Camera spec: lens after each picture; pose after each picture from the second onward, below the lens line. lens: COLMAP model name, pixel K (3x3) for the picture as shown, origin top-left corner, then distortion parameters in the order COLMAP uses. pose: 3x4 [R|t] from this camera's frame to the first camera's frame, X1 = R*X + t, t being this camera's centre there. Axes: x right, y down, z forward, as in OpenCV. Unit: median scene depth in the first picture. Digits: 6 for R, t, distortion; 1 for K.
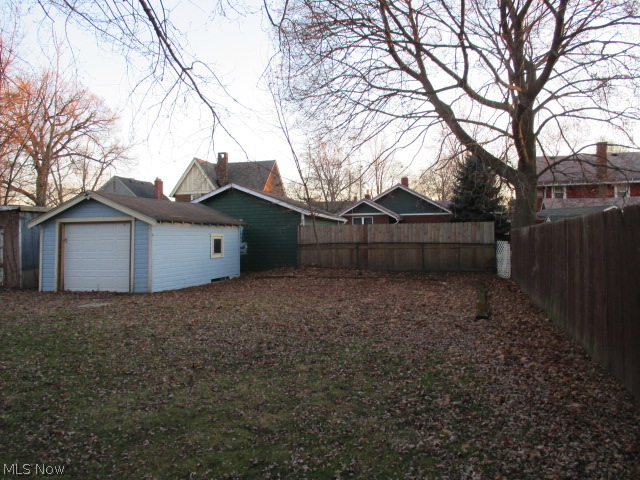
lens RADIAL K [[532.9, 0, 320.3], [0, 532.9, 236.5], [0, 0, 1]] dist [-0.014678, 0.005669]
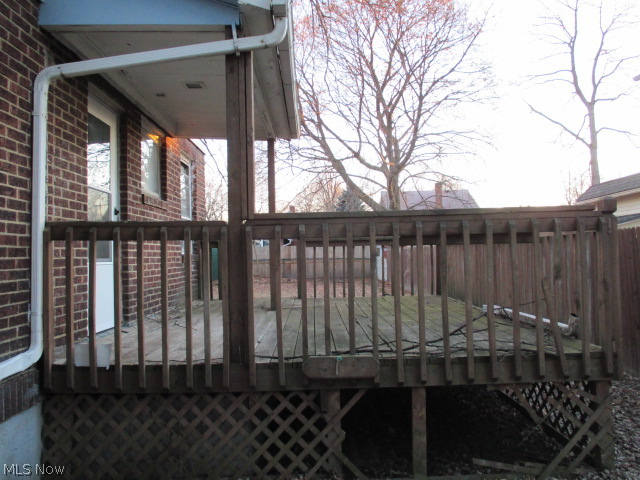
lens RADIAL K [[532.9, 0, 320.1], [0, 532.9, 240.8], [0, 0, 1]] dist [-0.014678, 0.005669]
pose [[0.964185, -0.002020, 0.265223, -0.229908], [0.010363, 0.999494, -0.030061, 0.007972], [-0.265029, 0.031733, 0.963718, -0.428142]]
